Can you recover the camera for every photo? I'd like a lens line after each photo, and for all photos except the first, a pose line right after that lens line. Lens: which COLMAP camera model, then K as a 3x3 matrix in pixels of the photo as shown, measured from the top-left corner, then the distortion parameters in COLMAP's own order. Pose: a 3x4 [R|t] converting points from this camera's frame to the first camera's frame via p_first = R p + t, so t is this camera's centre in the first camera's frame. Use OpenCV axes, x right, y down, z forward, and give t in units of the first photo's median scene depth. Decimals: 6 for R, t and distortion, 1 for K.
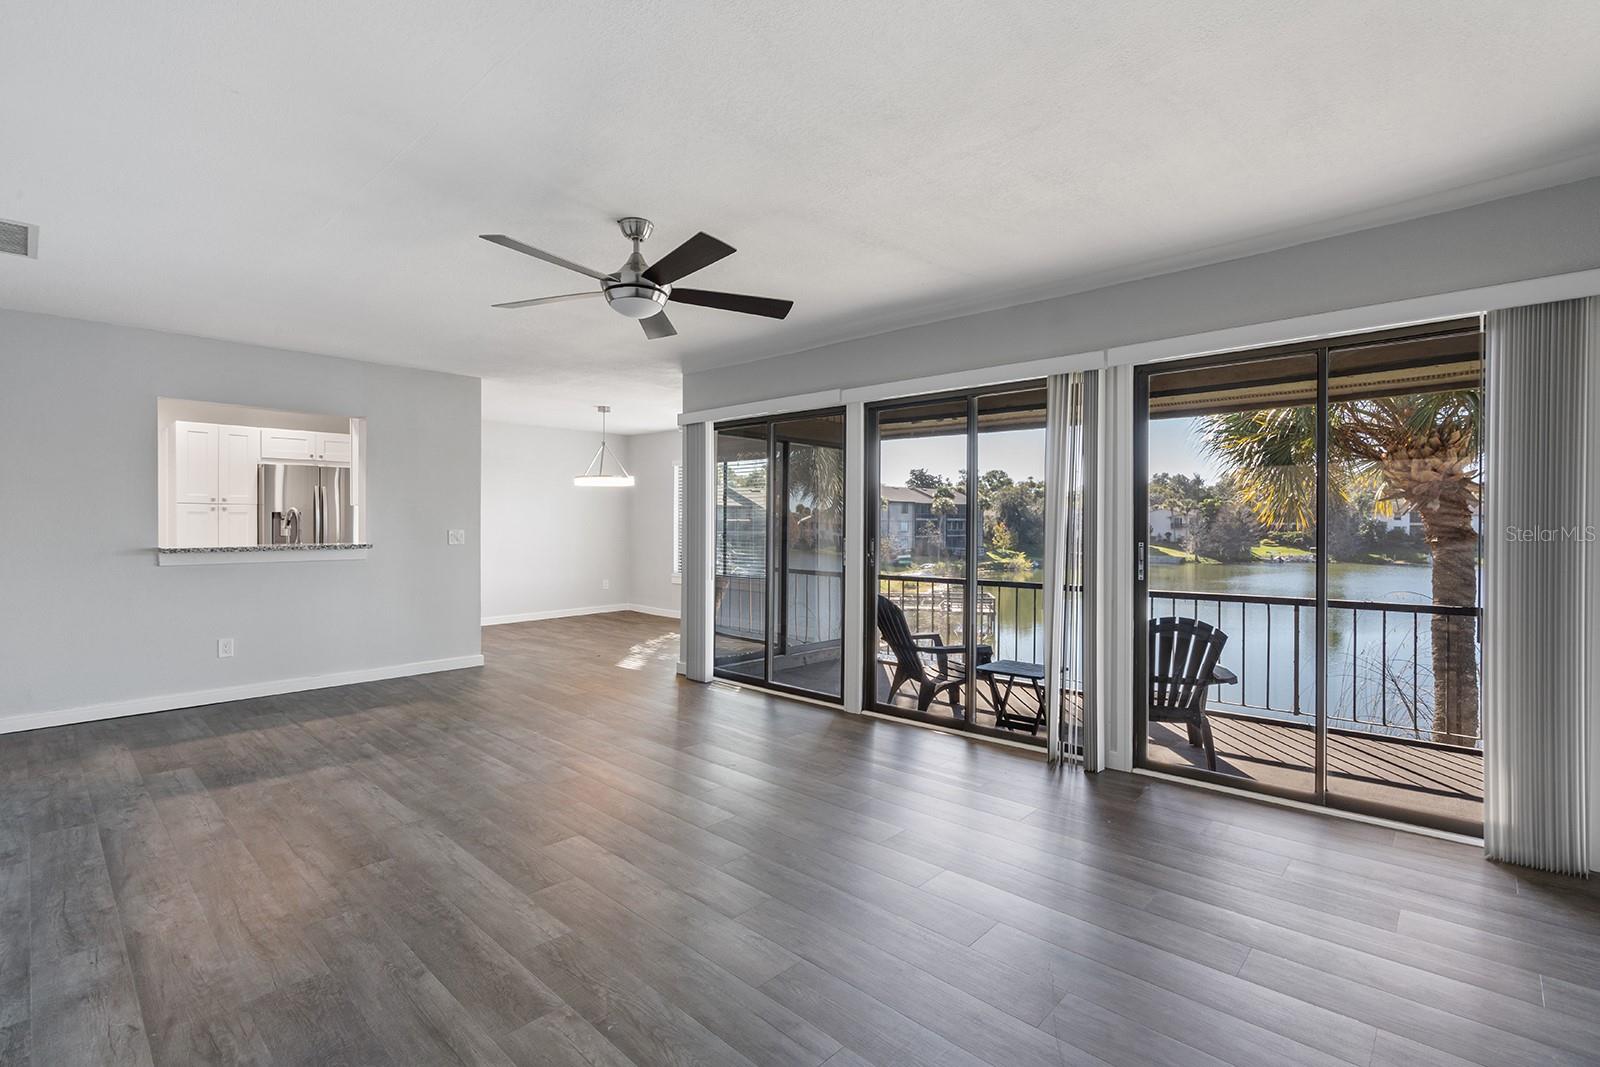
lens RADIAL K [[734.2, 0, 792.6], [0, 734.2, 526.9], [0, 0, 1]] dist [-0.002452, 0.000105]
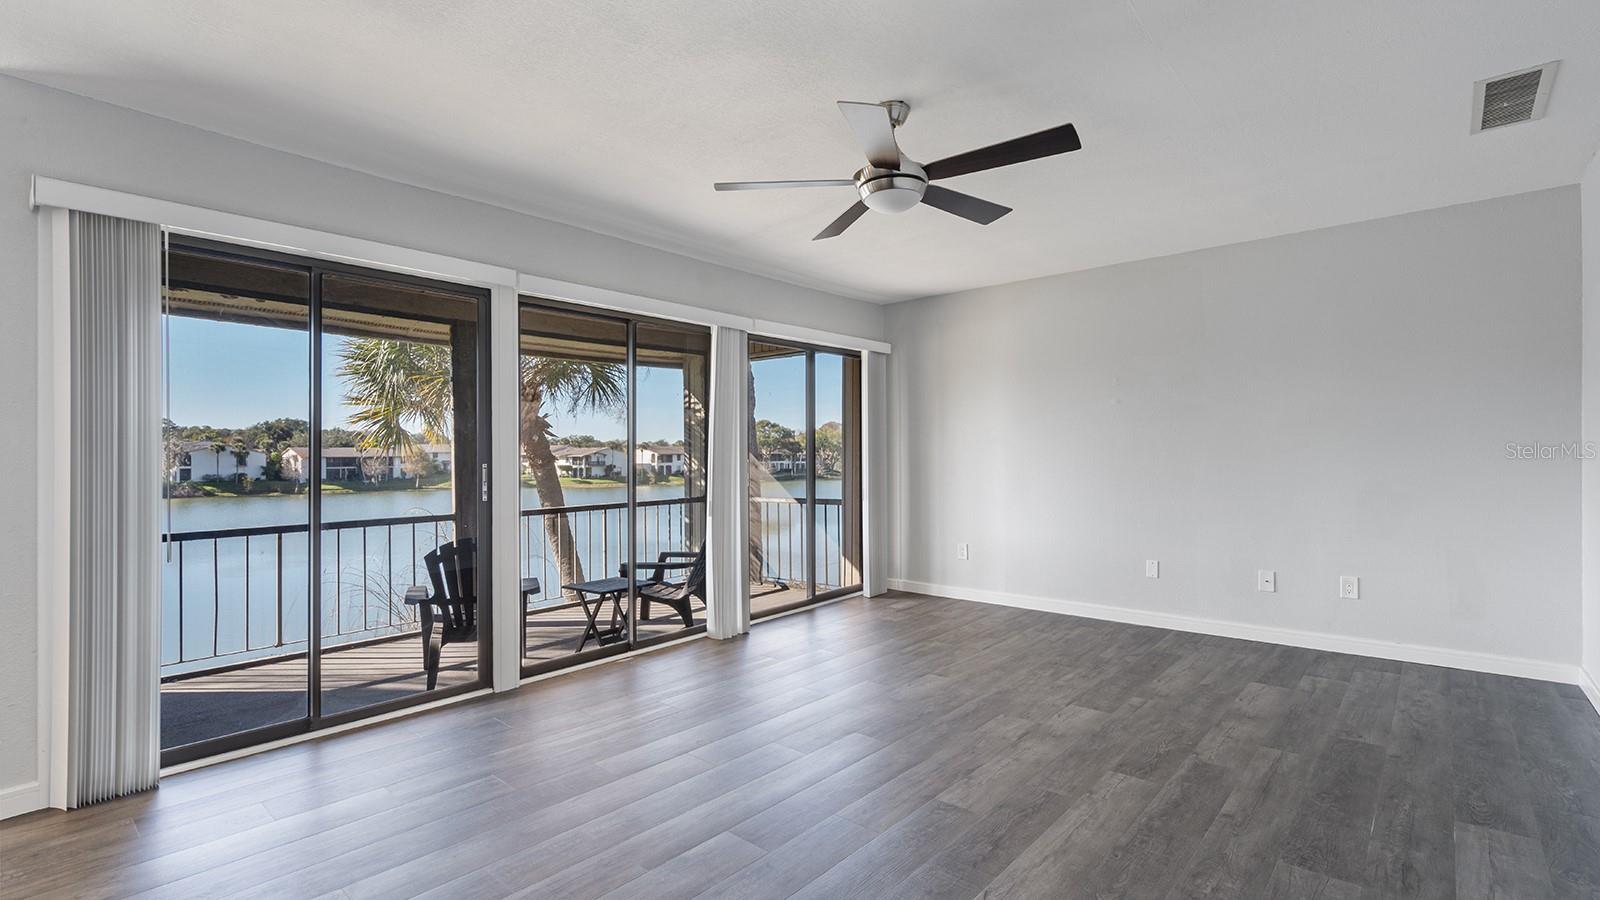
lens RADIAL K [[728.5, 0, 791.8], [0, 728.5, 449.7], [0, 0, 1]] dist [-0.002379, -0.000030]
pose [[-0.028391, 0.004647, 0.999586, -1.238412], [0.012261, 0.999916, -0.004300, 0.013662], [-0.999522, 0.012133, -0.028446, 1.287553]]
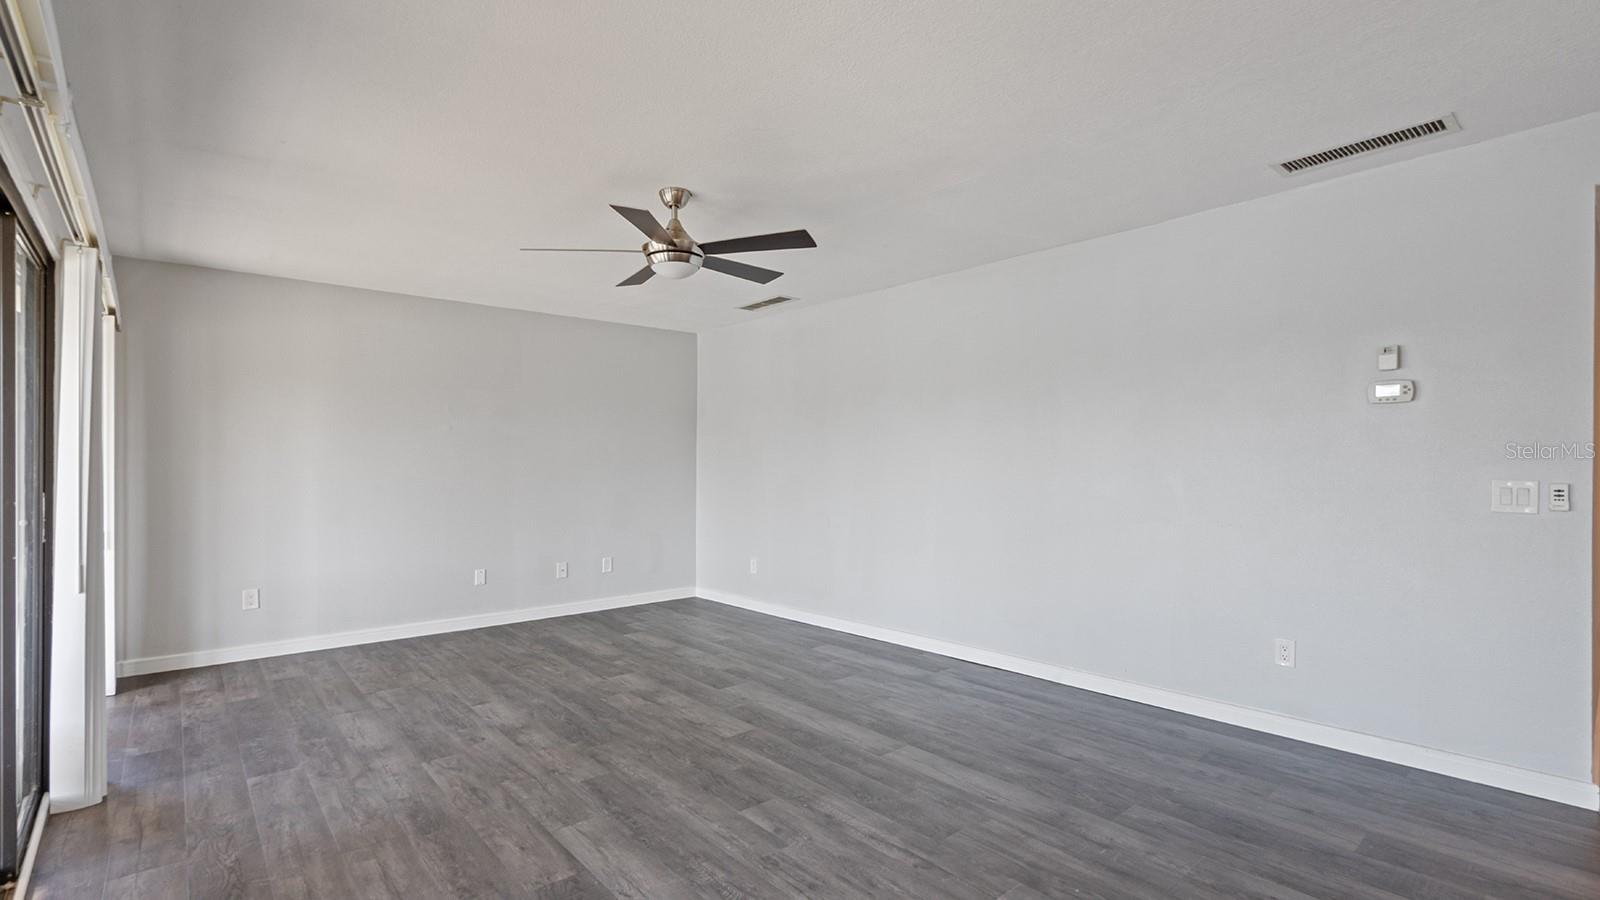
lens RADIAL K [[733.2, 0, 797.6], [0, 733.2, 467.1], [0, 0, 1]] dist [-0.001198, 0.000012]
pose [[-0.994837, -0.000875, 0.101480, -0.561550], [-0.000265, 0.999982, 0.006028, -0.011134], [-0.101483, 0.005970, -0.994819, 2.309059]]
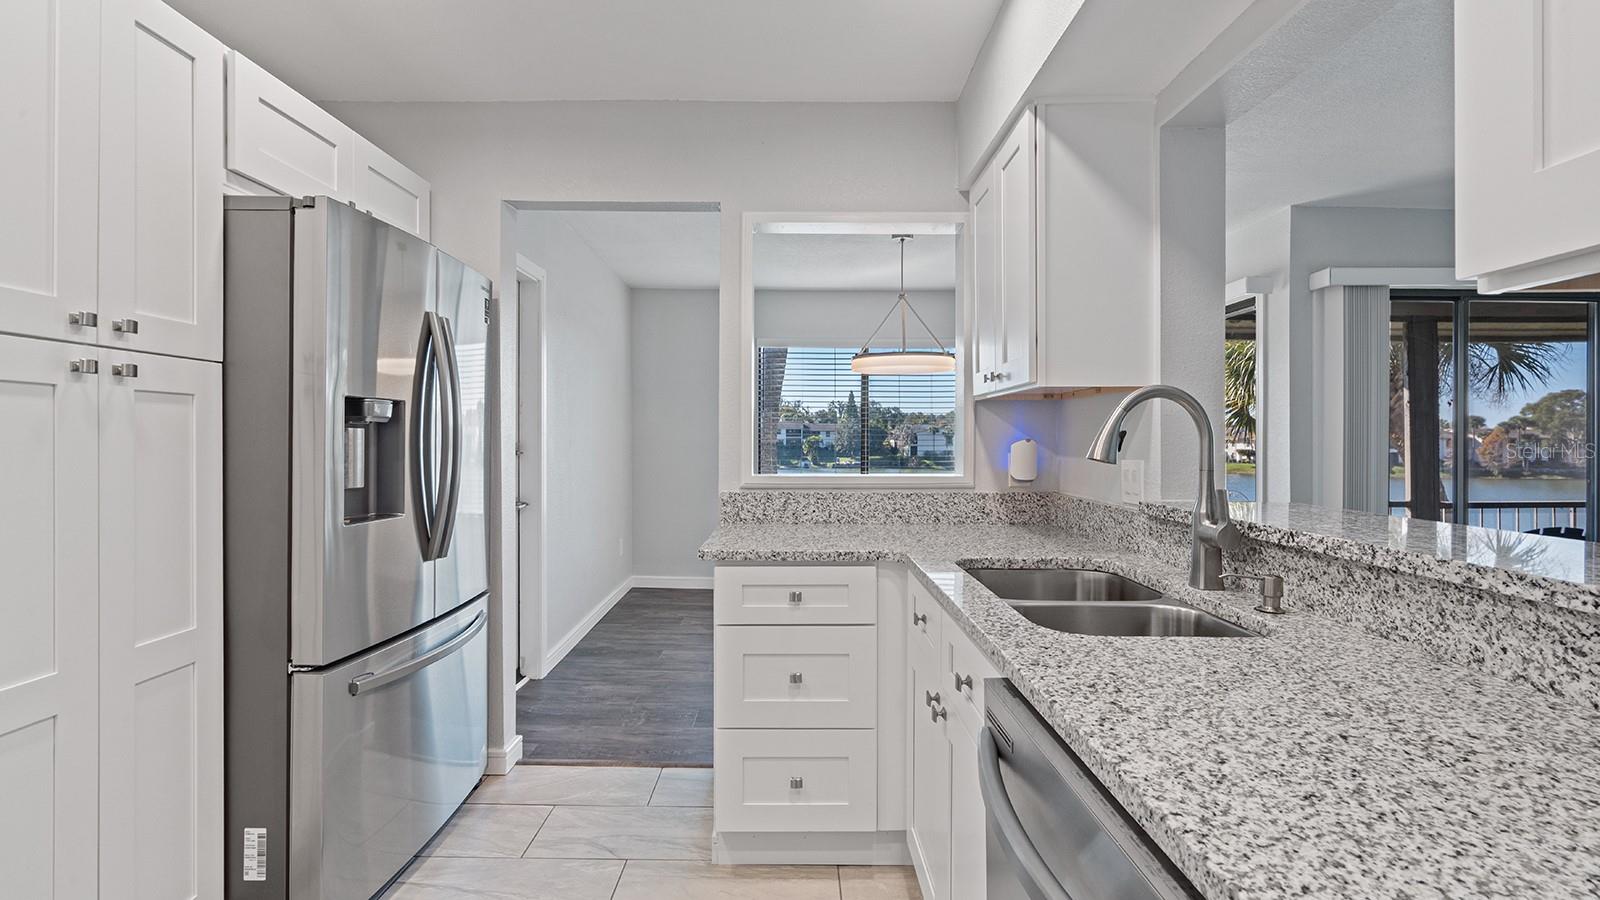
lens RADIAL K [[736.8, 0, 797.6], [0, 736.8, 442.8], [0, 0, 1]] dist [-0.001756, 0.009339]
pose [[0.717730, -0.004693, 0.696305, -2.006266], [0.001738, 0.999986, 0.004949, -0.014545], [-0.696319, -0.002342, 0.717729, 1.879247]]
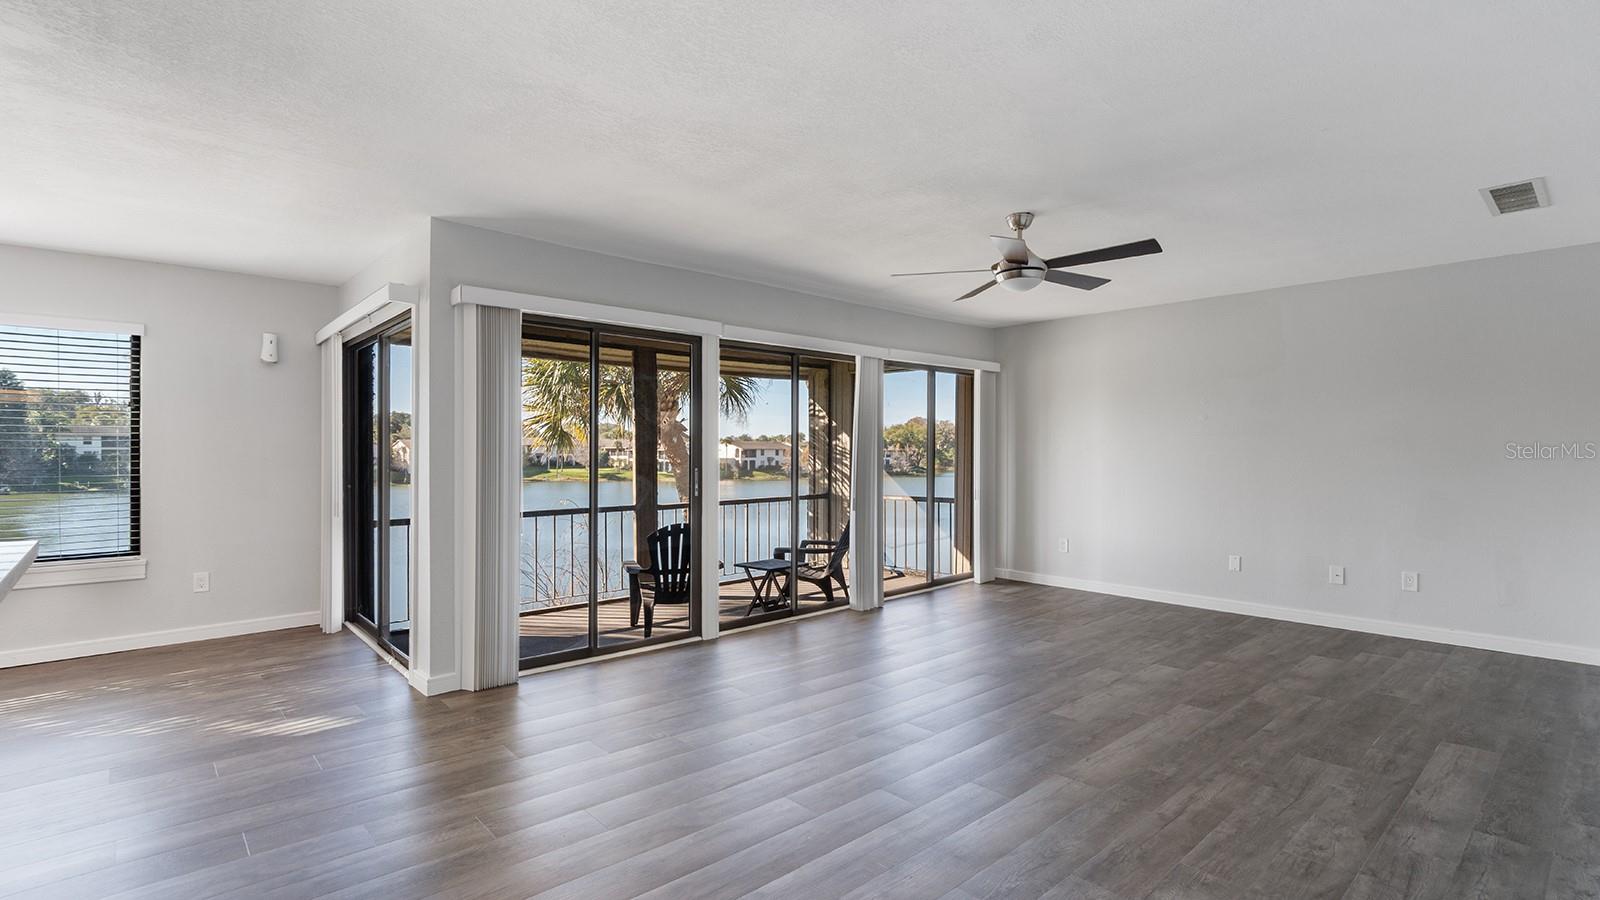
lens RADIAL K [[744.6, 0, 791.7], [0, 744.6, 448.5], [0, 0, 1]] dist [-0.000640, 0.000310]
pose [[0.082575, -0.000279, 0.996585, -1.686329], [0.003753, 0.999993, -0.000031, -0.020516], [-0.996578, 0.003743, 0.082575, 1.433486]]
